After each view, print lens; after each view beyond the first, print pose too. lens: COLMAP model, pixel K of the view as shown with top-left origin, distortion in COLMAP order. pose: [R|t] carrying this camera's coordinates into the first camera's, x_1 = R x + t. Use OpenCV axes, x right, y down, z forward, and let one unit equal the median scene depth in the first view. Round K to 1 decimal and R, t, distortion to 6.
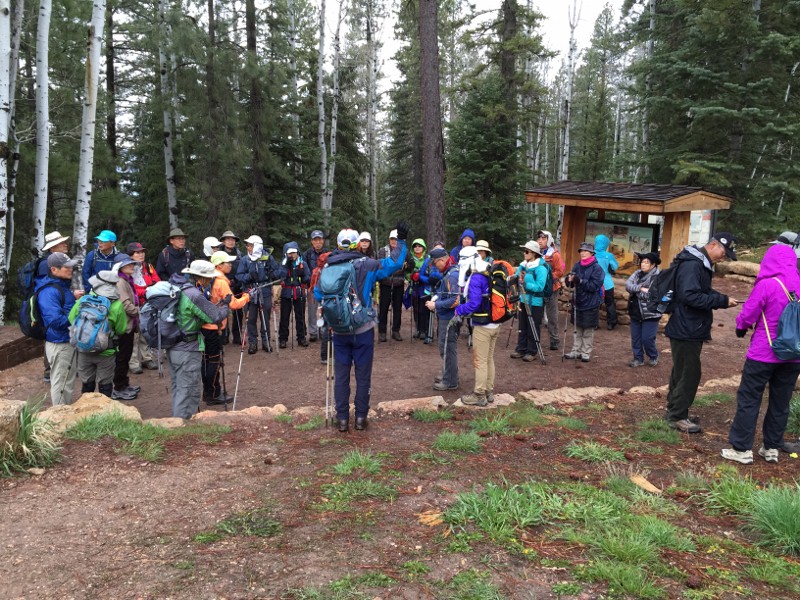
lens RADIAL K [[684.5, 0, 405.7], [0, 684.5, 300.6], [0, 0, 1]] dist [0.043300, -0.026718]
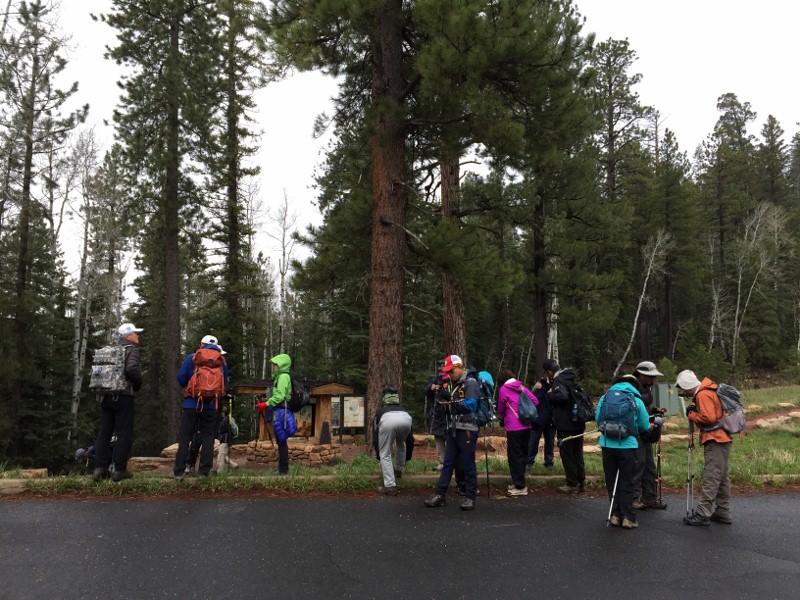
lens RADIAL K [[684.5, 0, 405.0], [0, 684.5, 295.0], [0, 0, 1]] dist [0.043300, -0.026718]
pose [[0.932081, 0.029533, 0.361044, -0.022424], [0.084774, 0.951213, -0.296661, 0.072700], [-0.352191, 0.307119, 0.884104, -0.309269]]
